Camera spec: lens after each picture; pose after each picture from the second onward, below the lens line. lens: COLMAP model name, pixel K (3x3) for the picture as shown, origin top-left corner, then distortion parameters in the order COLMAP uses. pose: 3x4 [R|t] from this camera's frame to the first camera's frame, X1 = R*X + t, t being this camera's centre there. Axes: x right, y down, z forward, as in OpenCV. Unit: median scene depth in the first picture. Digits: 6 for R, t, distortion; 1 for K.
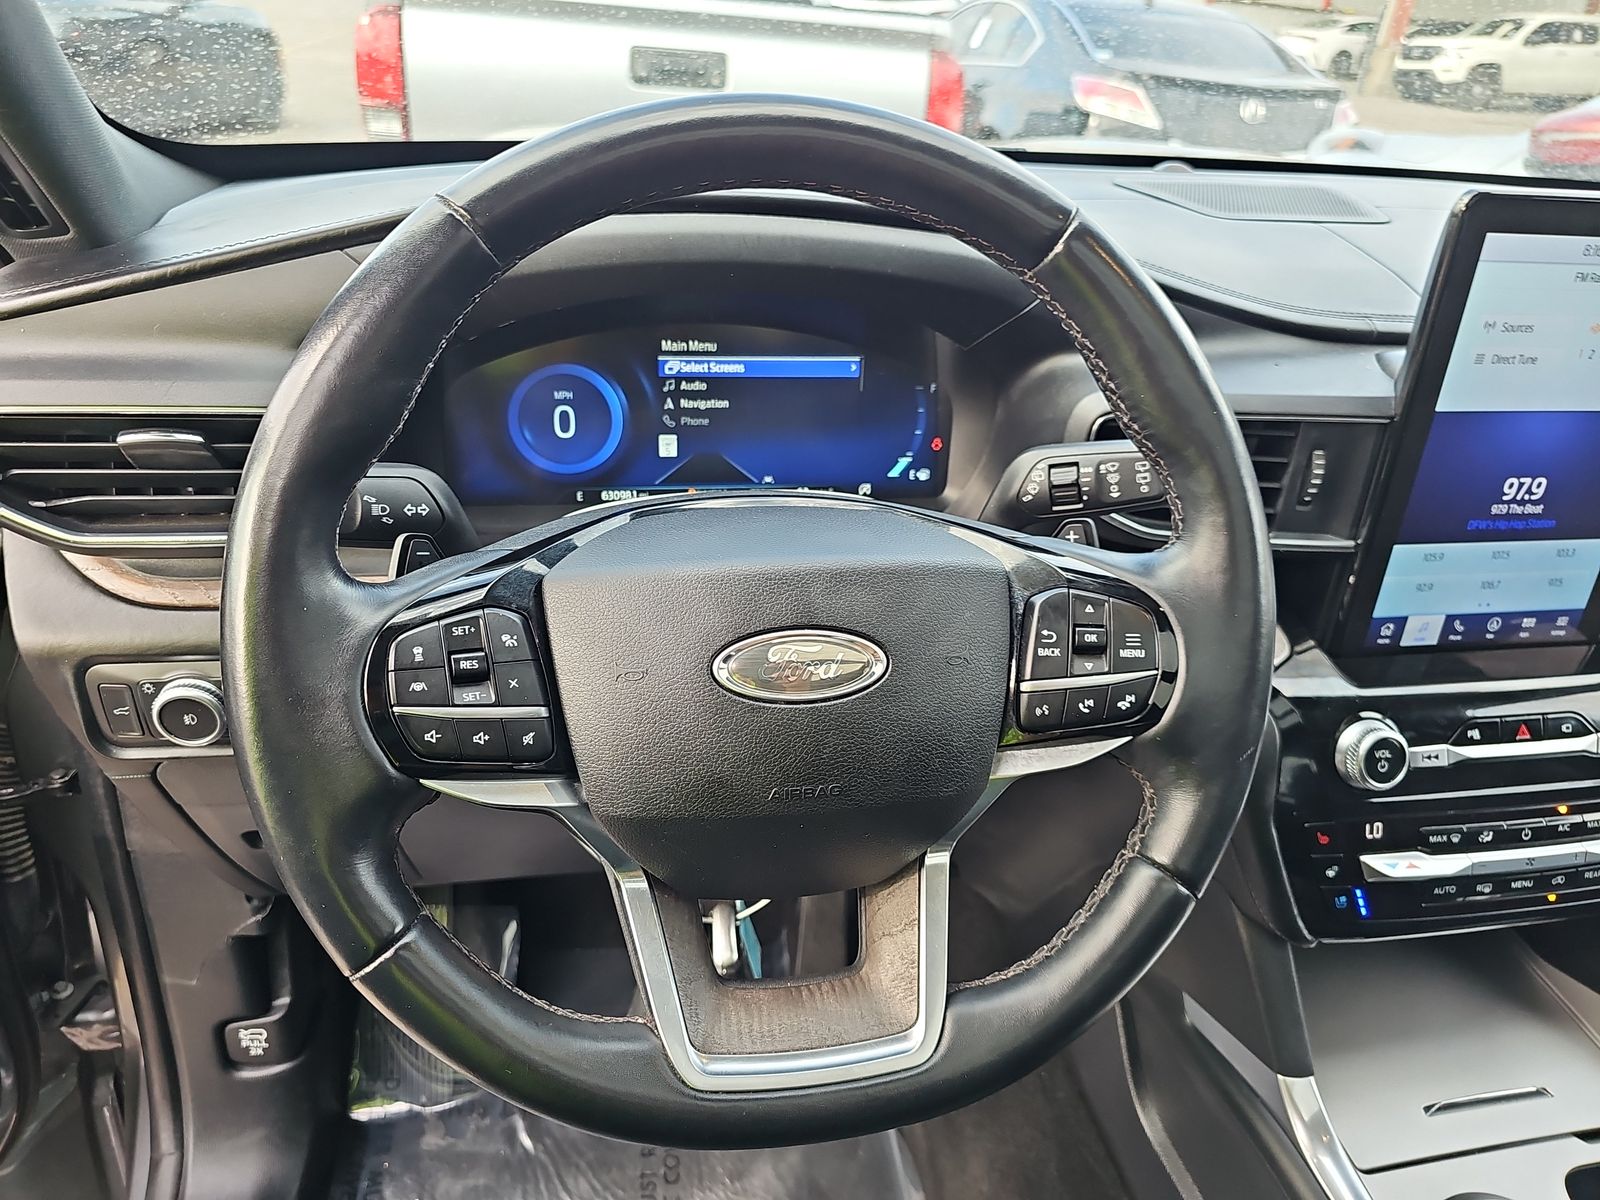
lens RADIAL K [[1052.1, 0, 796.7], [0, 1052.1, 601.8], [0, 0, 1]] dist [-0.009736, -0.009738]
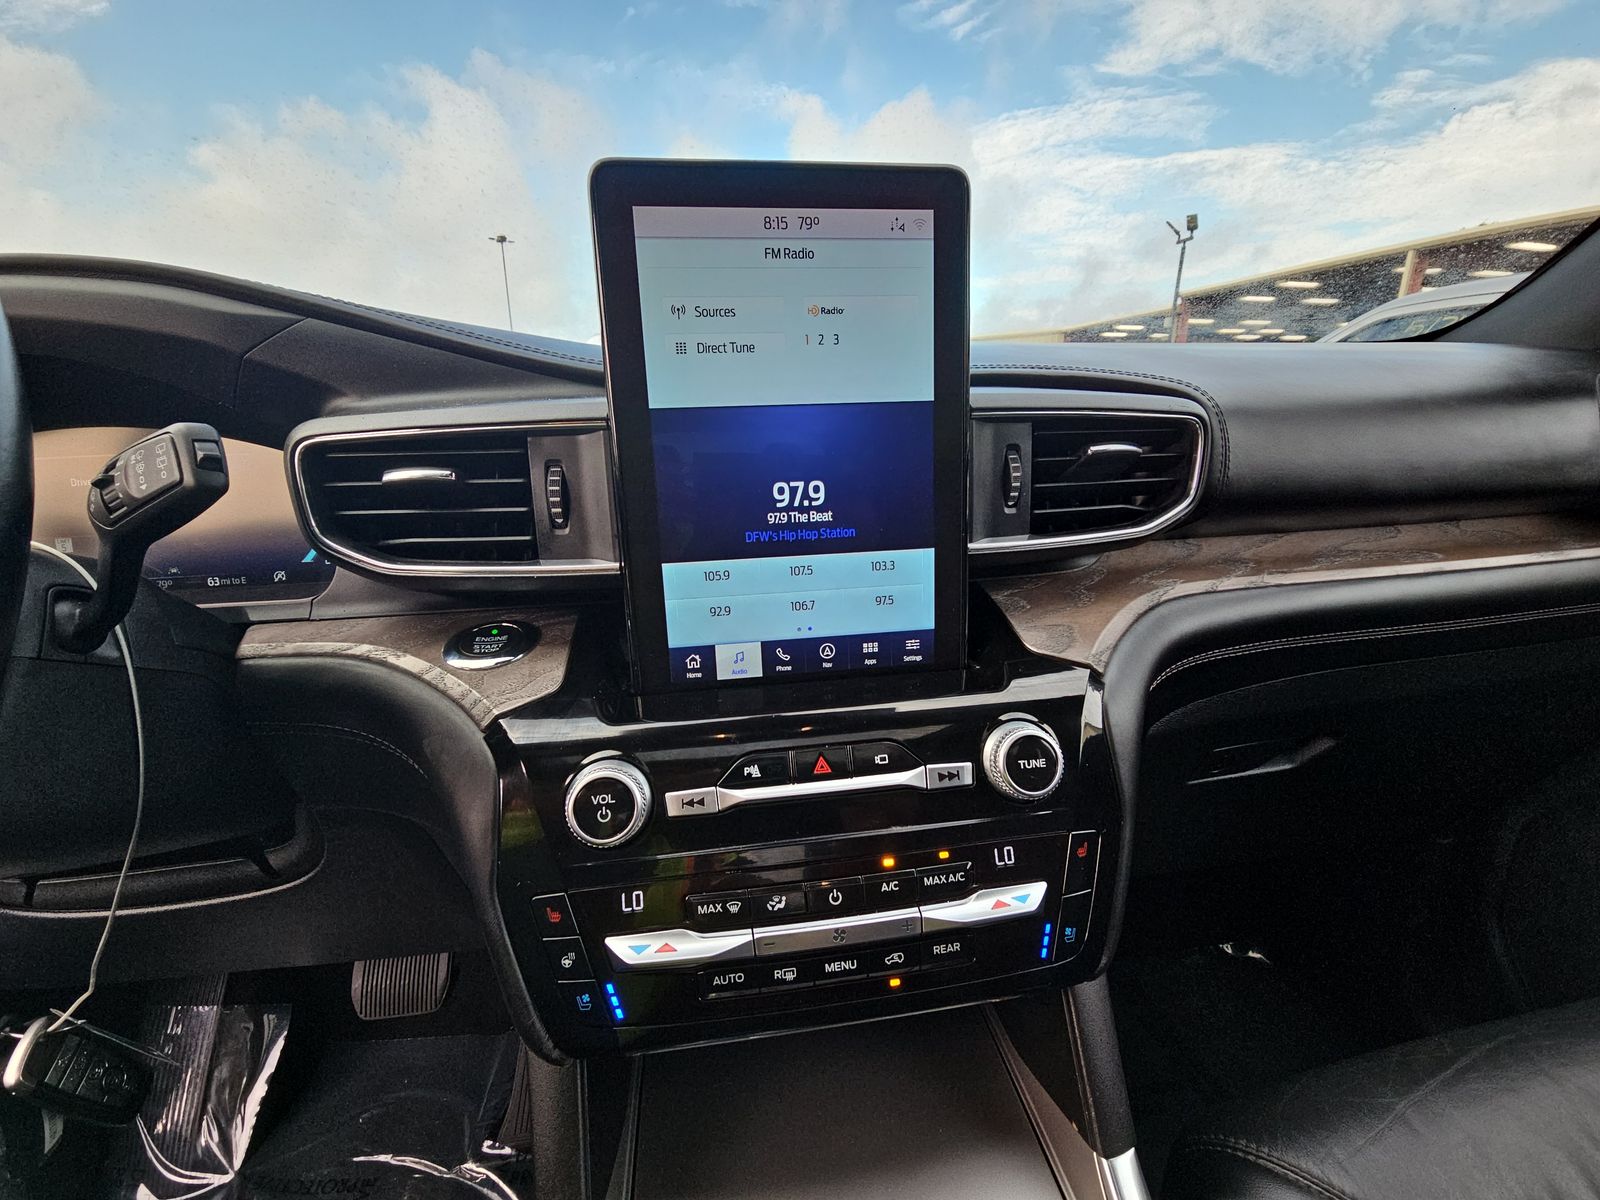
lens RADIAL K [[658.5, 0, 805.6], [0, 658.5, 596.2], [0, 0, 1]] dist [-0.001017, 0.000018]
pose [[0.996796, -0.069136, -0.040217, 0.717403], [0.057741, 0.969961, -0.236309, 0.116827], [0.055346, 0.233229, 0.970845, 0.455669]]
